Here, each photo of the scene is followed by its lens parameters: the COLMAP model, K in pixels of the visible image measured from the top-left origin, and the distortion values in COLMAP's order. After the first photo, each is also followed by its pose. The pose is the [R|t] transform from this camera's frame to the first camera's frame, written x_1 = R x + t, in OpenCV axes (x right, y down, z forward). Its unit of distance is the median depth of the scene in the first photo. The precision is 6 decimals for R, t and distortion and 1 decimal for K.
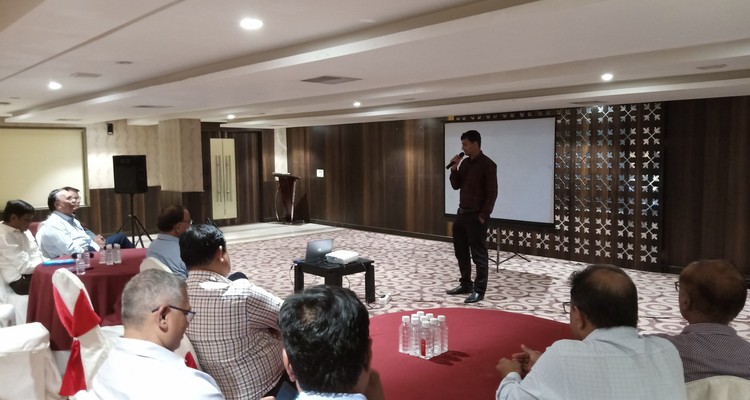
lens RADIAL K [[607.2, 0, 371.9], [0, 607.2, 199.5], [0, 0, 1]] dist [0.048336, -0.061162]
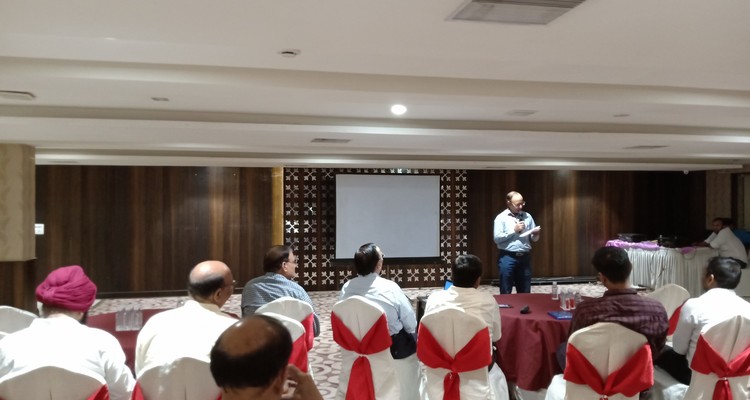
lens RADIAL K [[607.2, 0, 376.0], [0, 607.2, 200.1], [0, 0, 1]] dist [0.048336, -0.061162]
pose [[0.470819, 0.019390, 0.882017, -0.641578], [0.066021, 0.996181, -0.057142, -0.010940], [-0.879756, 0.085135, 0.467740, 0.363572]]
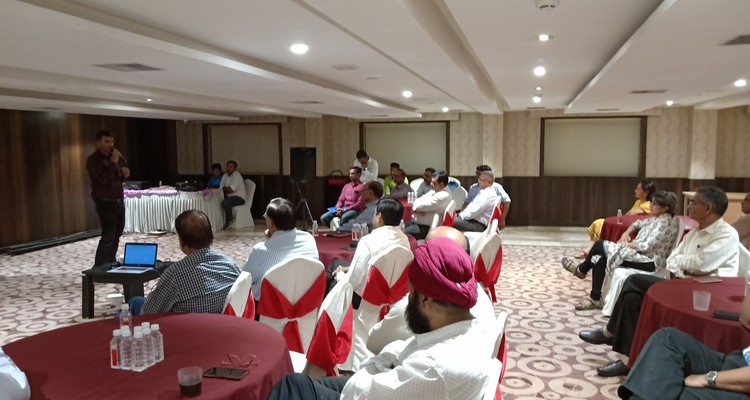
lens RADIAL K [[607.2, 0, 376.9], [0, 607.2, 203.2], [0, 0, 1]] dist [0.048336, -0.061162]
pose [[-0.556251, -0.055599, 0.829152, -0.617236], [0.084942, 0.988729, 0.123284, -0.040657], [-0.826661, 0.139007, -0.545260, 0.698632]]
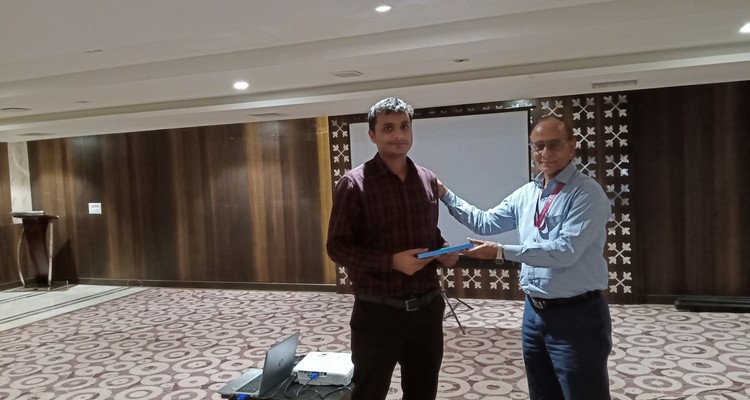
lens RADIAL K [[607.2, 0, 380.7], [0, 607.2, 197.7], [0, 0, 1]] dist [0.048336, -0.061162]
pose [[0.886681, -0.051429, 0.459512, -0.138091], [0.071909, 0.997041, -0.027167, -0.016544], [-0.456756, 0.057131, 0.887756, 0.307930]]
